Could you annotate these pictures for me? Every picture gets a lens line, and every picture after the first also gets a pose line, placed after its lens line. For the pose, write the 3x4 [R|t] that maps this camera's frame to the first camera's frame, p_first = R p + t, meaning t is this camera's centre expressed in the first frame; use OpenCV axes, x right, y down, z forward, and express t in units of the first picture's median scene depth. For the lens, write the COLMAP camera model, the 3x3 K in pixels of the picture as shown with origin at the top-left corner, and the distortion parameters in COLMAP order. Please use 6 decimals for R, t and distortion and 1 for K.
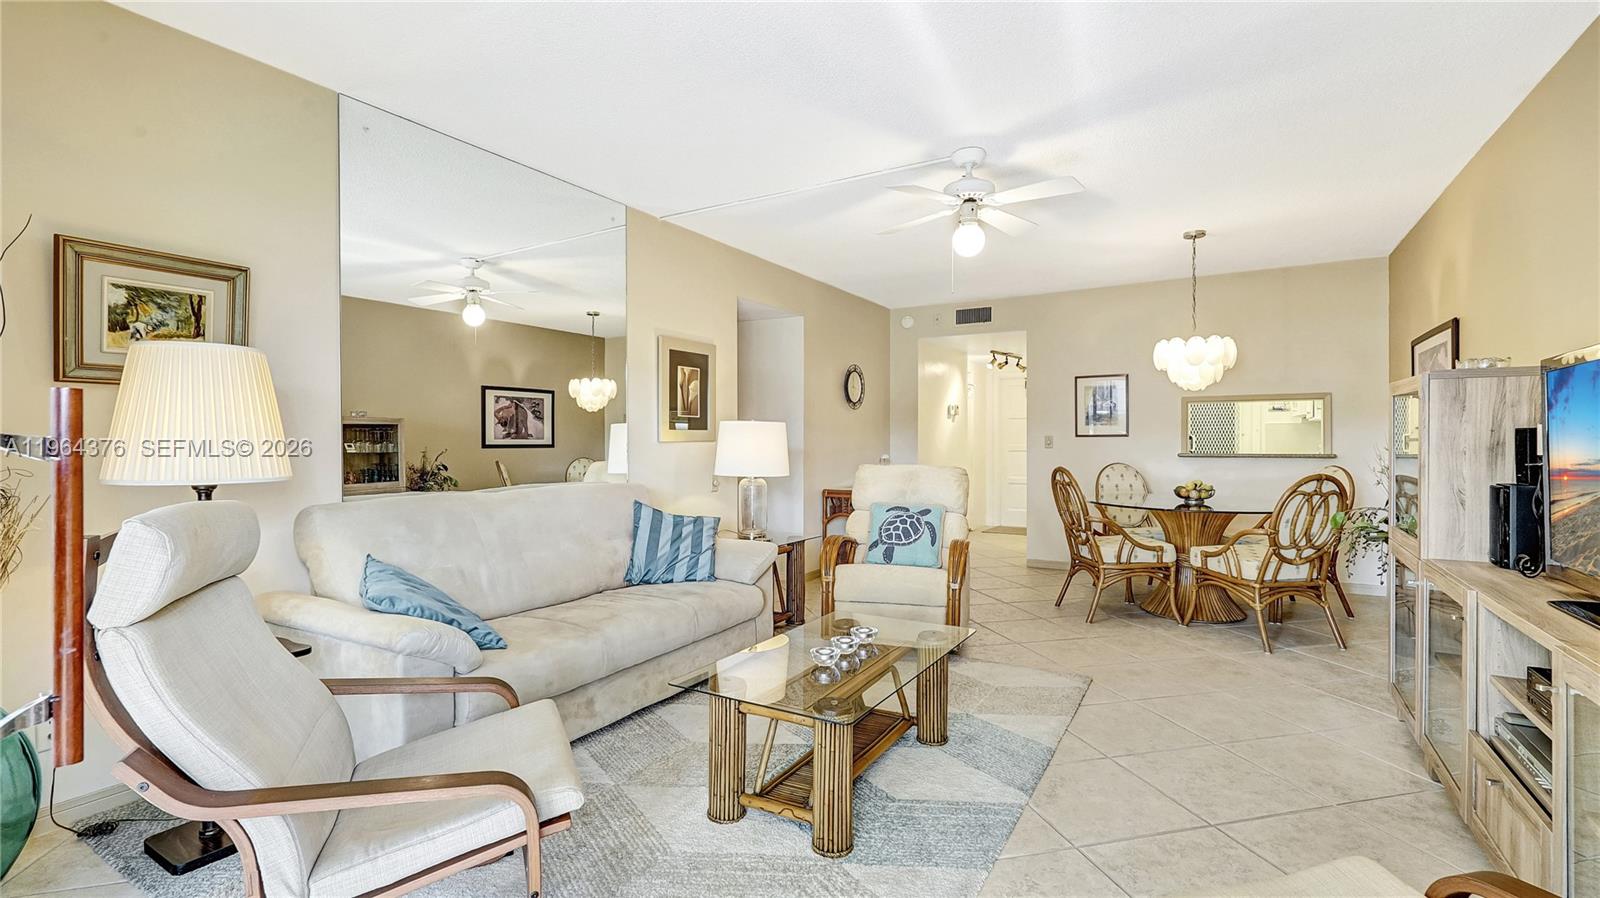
lens RADIAL K [[719.4, 0, 798.0], [0, 719.4, 439.8], [0, 0, 1]] dist [-0.000347, 0.000552]
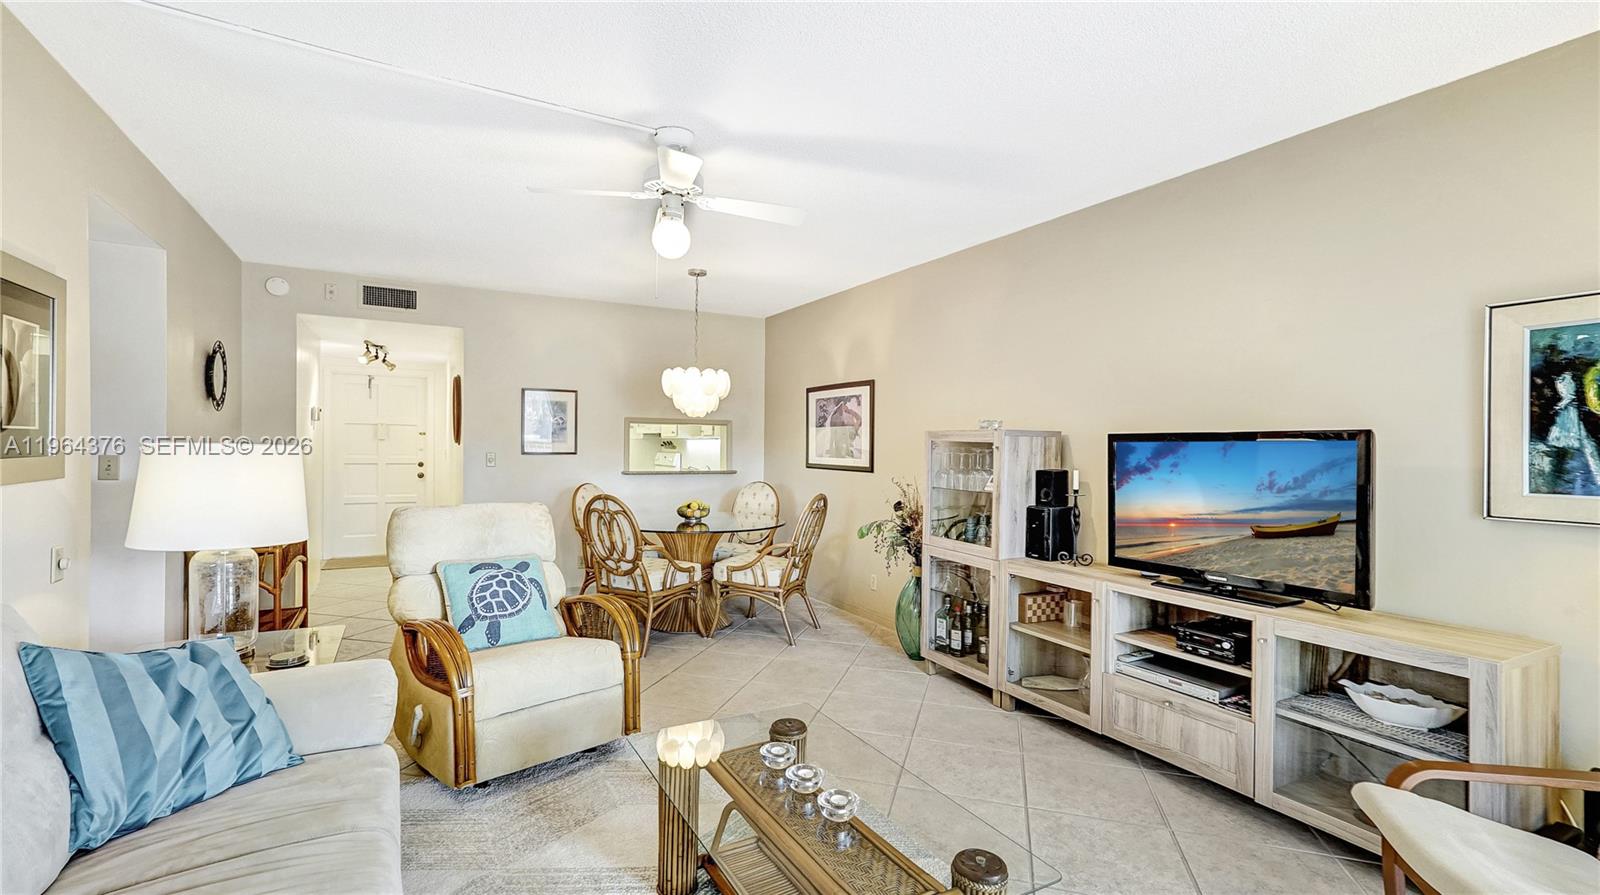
lens RADIAL K [[705.7, 0, 800.0], [0, 705.7, 447.5], [0, 0, 1]] dist [0.011487, 0.000492]
pose [[0.499420, 0.007360, 0.866329, -0.324676], [-0.018744, 0.999822, 0.002312, -0.032160], [-0.866157, -0.017393, 0.499469, 0.372539]]
